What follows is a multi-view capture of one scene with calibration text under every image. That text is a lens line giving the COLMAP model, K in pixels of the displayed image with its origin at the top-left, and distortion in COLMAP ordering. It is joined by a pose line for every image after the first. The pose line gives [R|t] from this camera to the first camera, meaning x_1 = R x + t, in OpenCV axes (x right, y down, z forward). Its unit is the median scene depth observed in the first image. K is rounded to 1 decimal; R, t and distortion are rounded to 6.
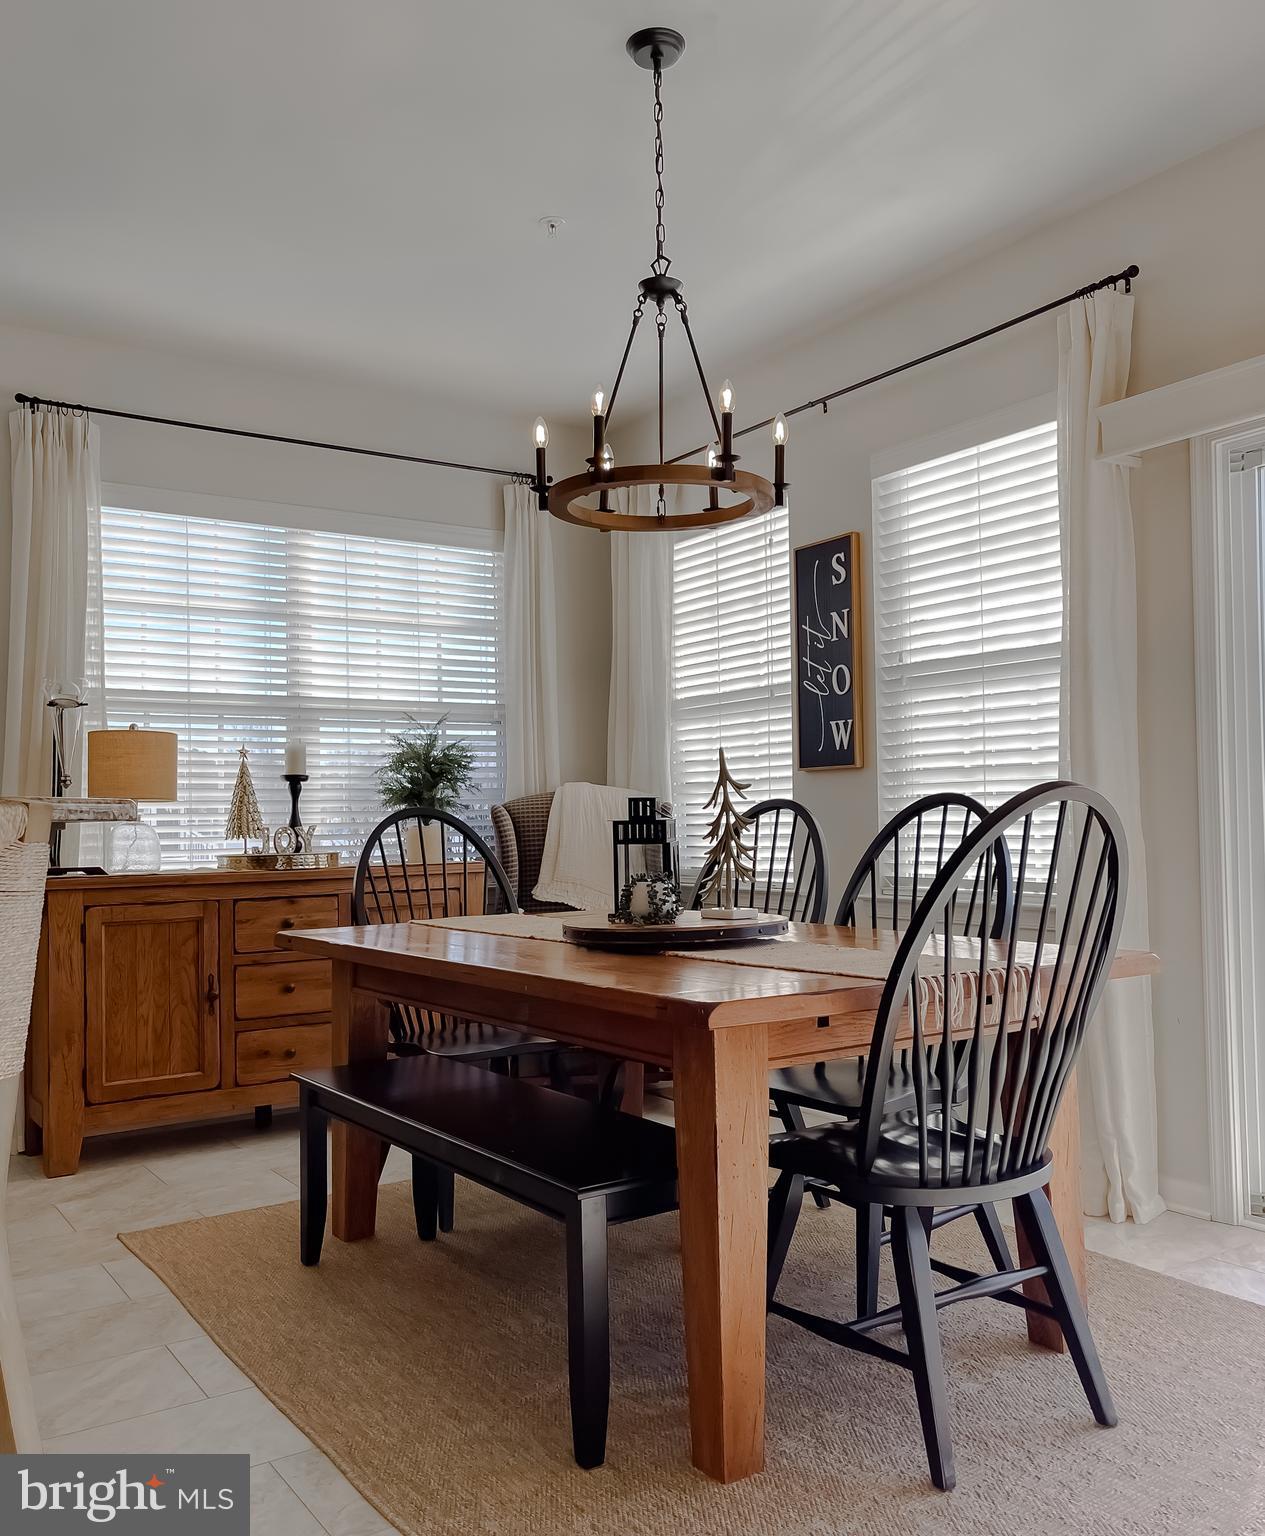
lens RADIAL K [[1329.7, 0, 635.8], [0, 1329.7, 801.0], [0, 0, 1]] dist [0.008339, 0.003029]
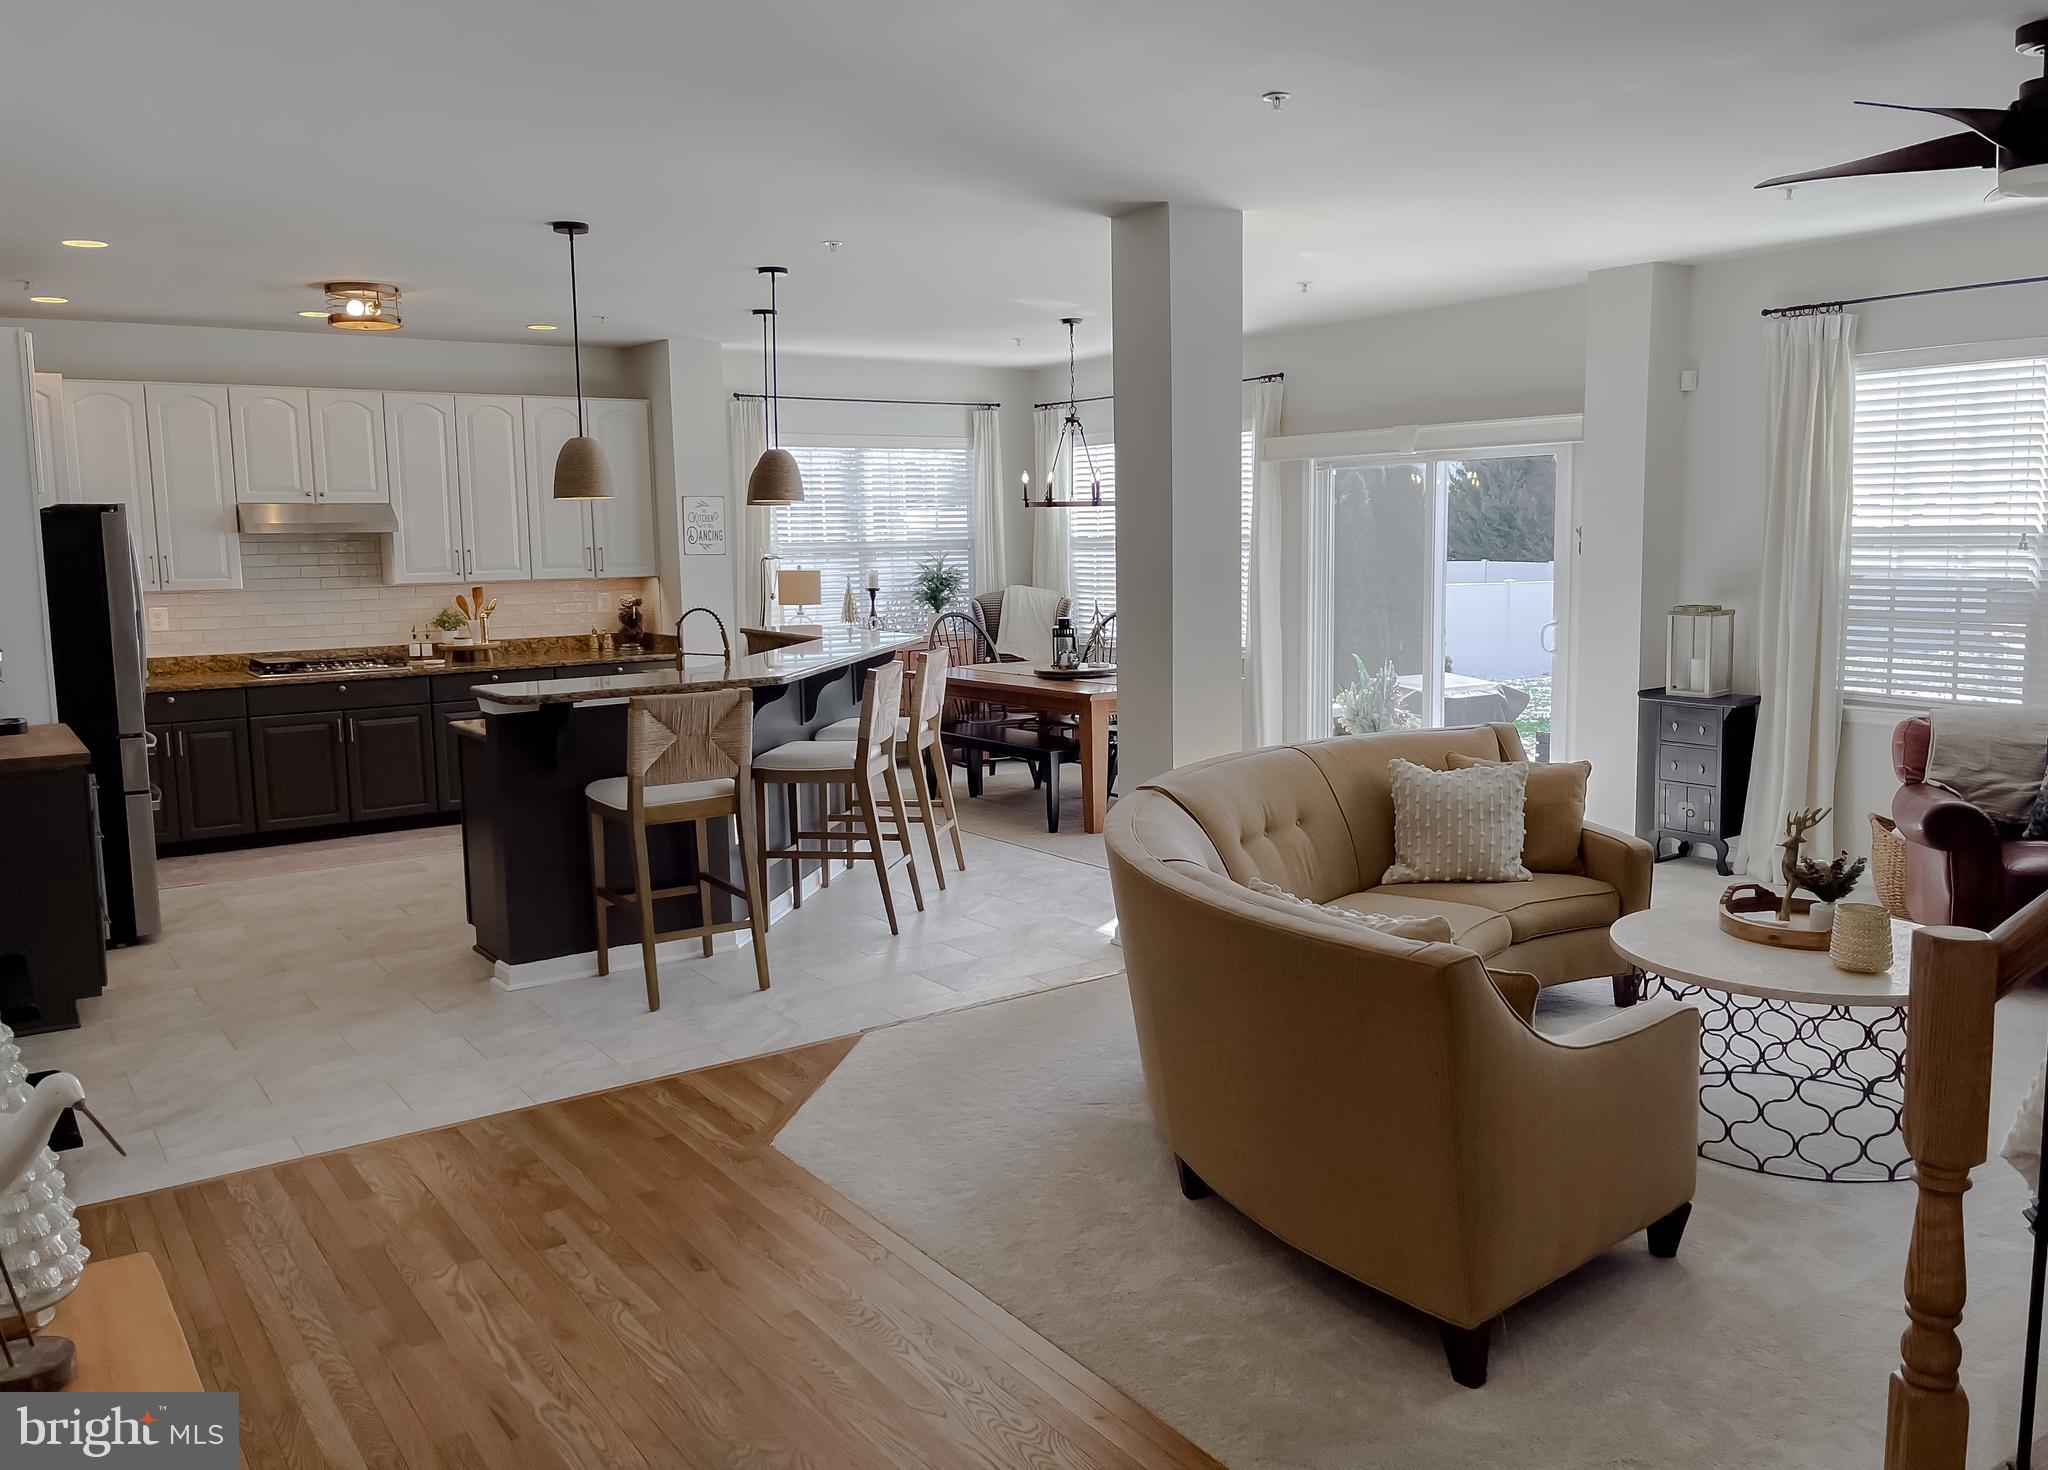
lens RADIAL K [[1606.4, 0, 1041.9], [0, 1606.4, 728.5], [0, 0, 1]] dist [0.027701, -0.004531]
pose [[0.999696, -0.003550, 0.024406, -0.076452], [0.000087, 0.990088, 0.140451, -0.152224], [-0.024663, -0.140406, 0.989787, -1.380636]]
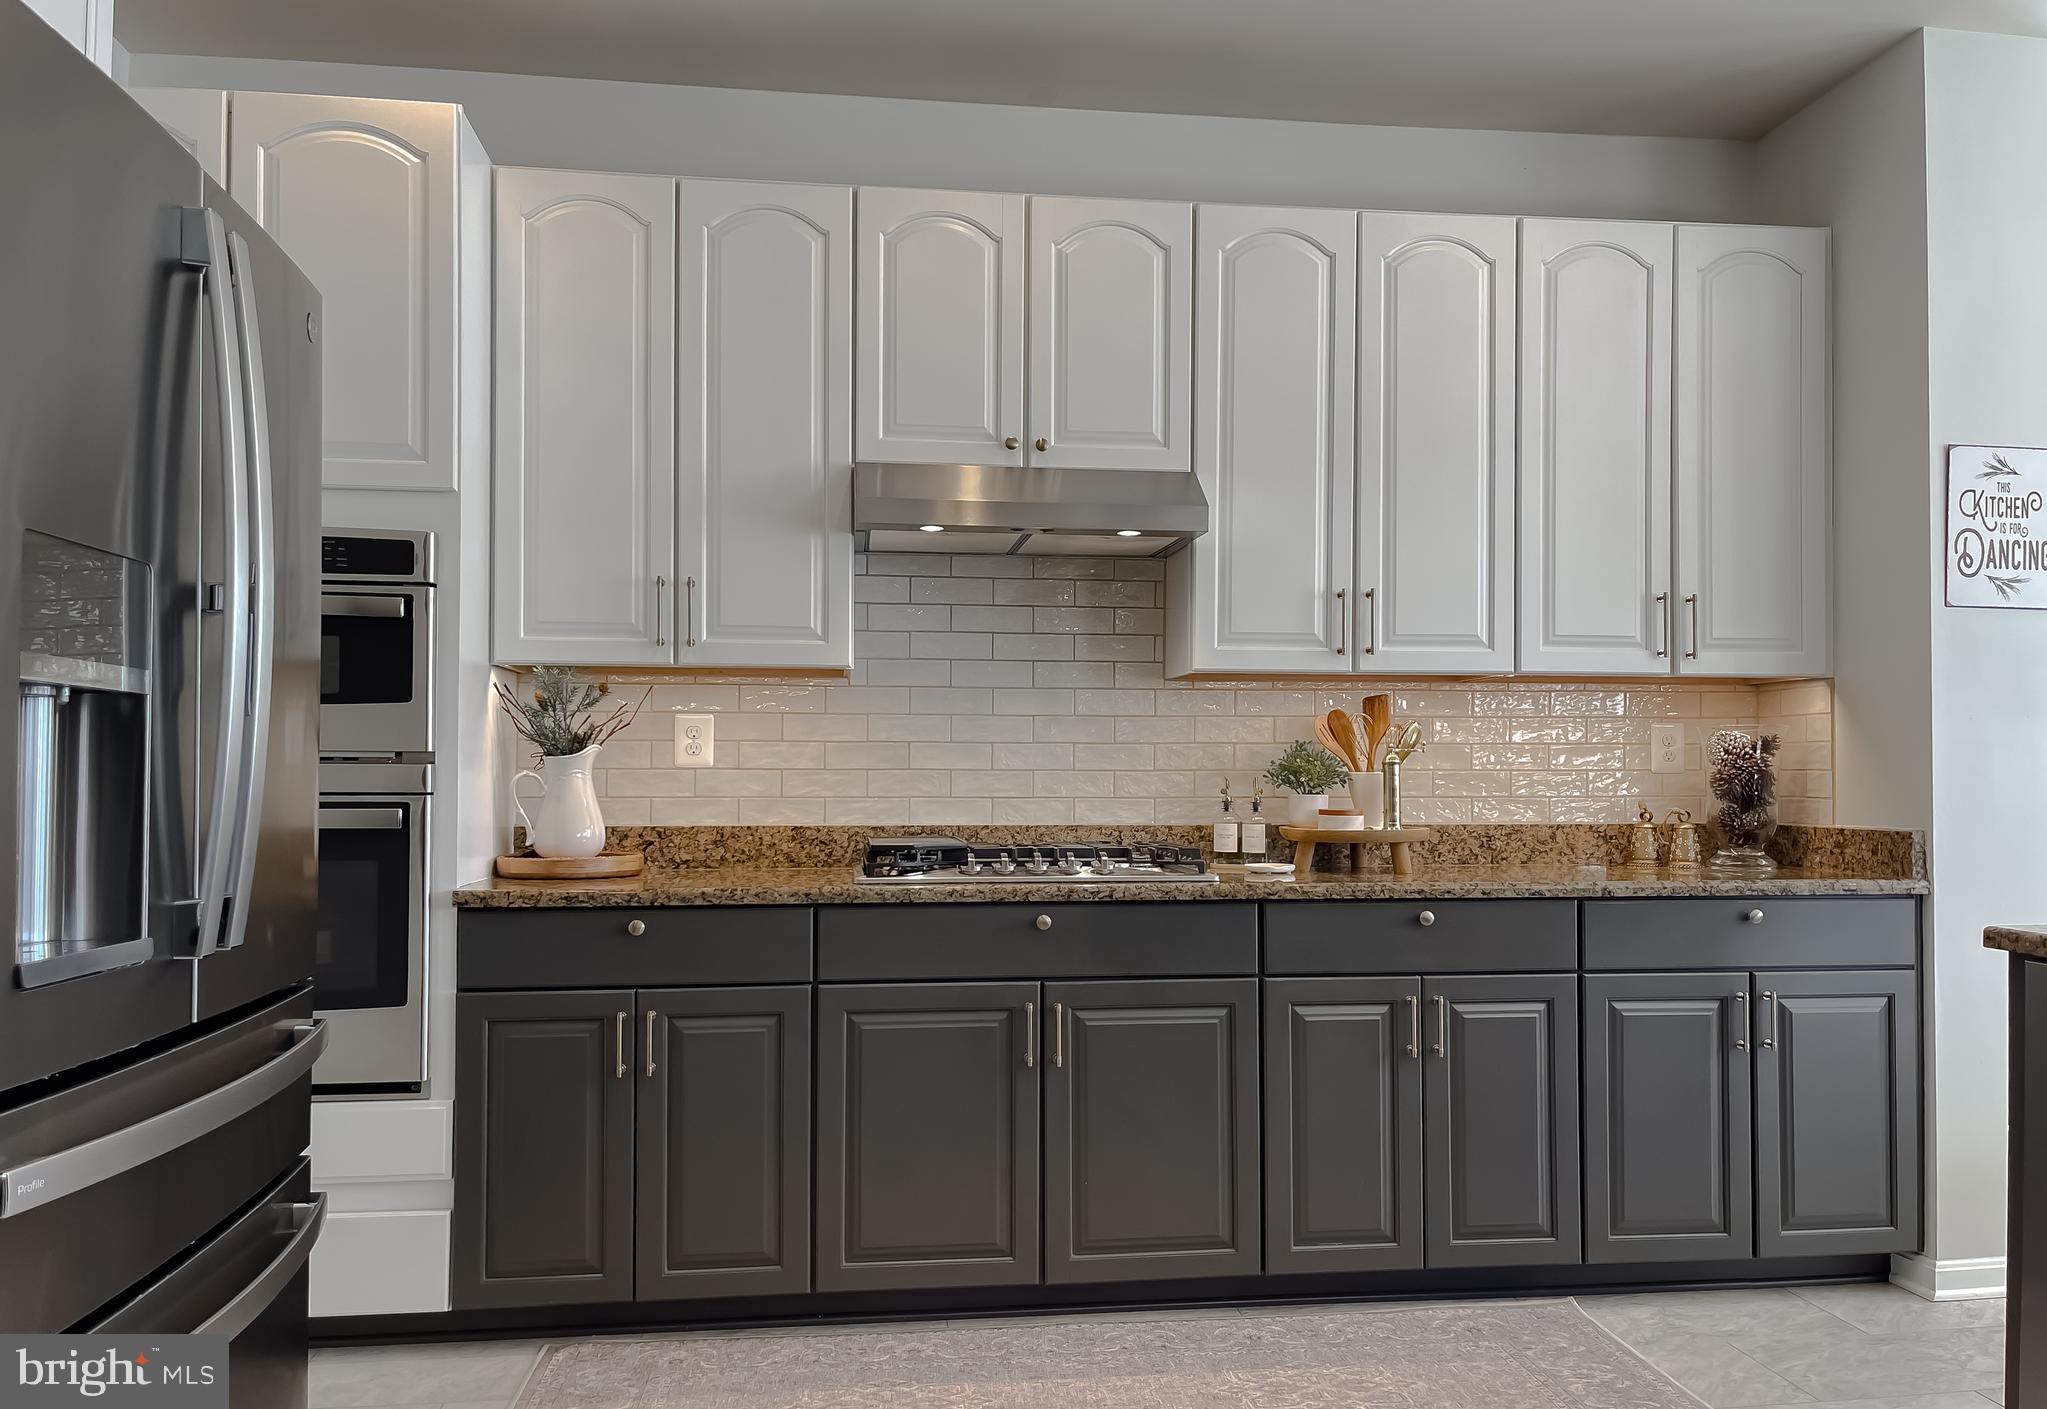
lens RADIAL K [[1568.2, 0, 1028.4], [0, 1568.2, 753.0], [0, 0, 1]] dist [0.034284, -0.006128]
pose [[0.894792, 0.011580, -0.446334, -0.557128], [-0.008774, 0.999927, 0.008353, -0.010854], [0.446398, -0.003558, 0.894828, -0.078232]]
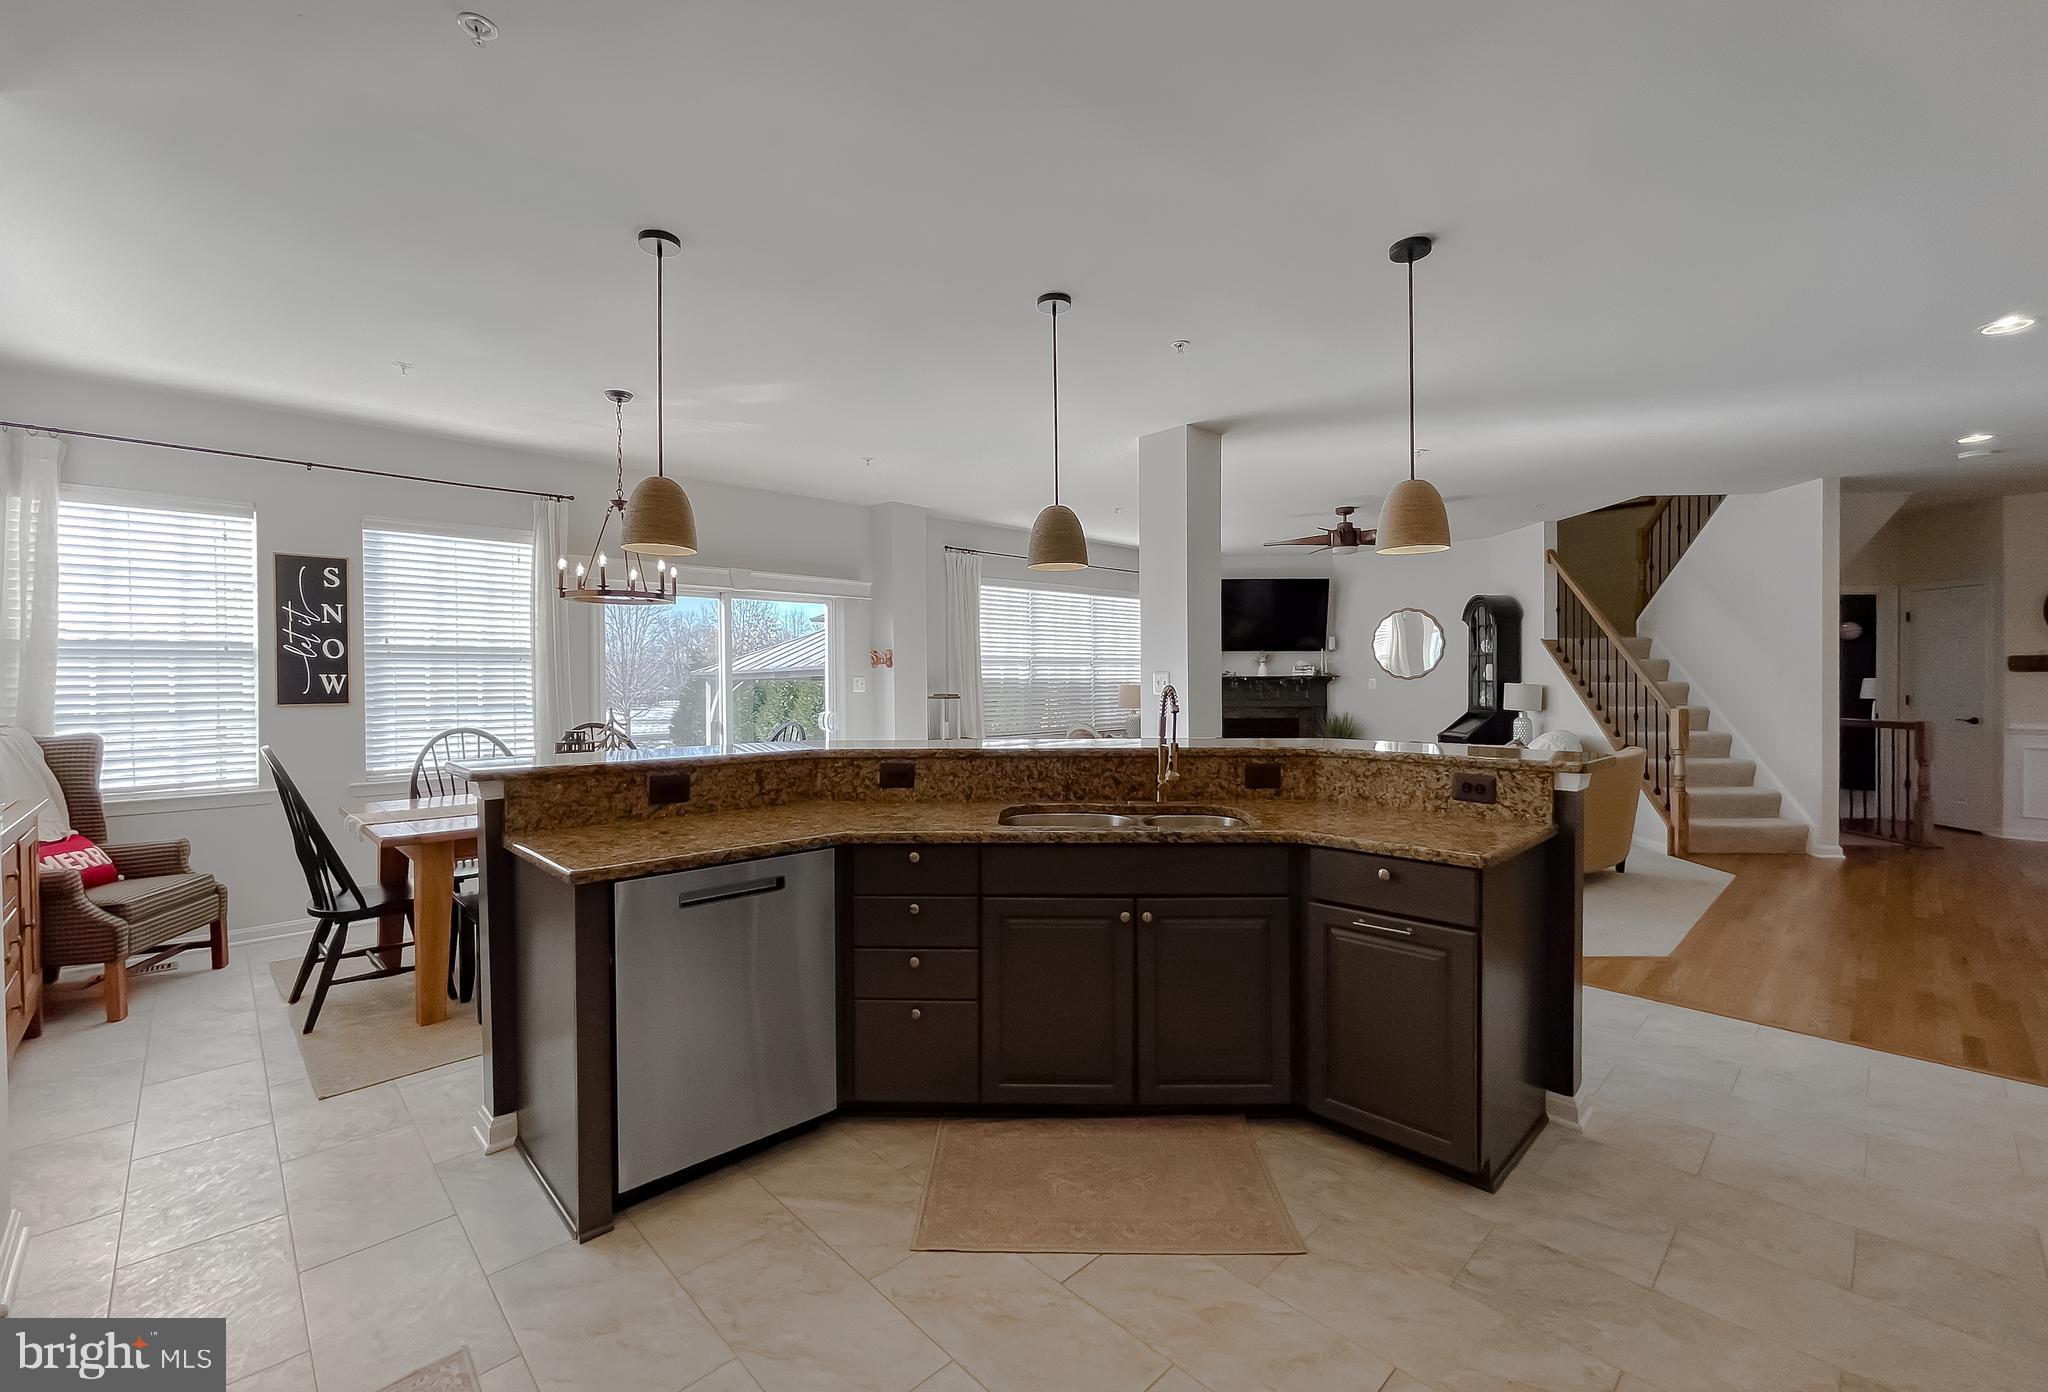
lens RADIAL K [[845.3, 0, 1025.8], [0, 845.3, 685.5], [0, 0, 1]] dist [-0.003937, -0.000186]
pose [[-0.176829, 0.006508, 0.984220, -0.983939], [-0.007377, 0.999941, -0.007938, -0.047163], [-0.984214, -0.008664, -0.176770, 0.380322]]
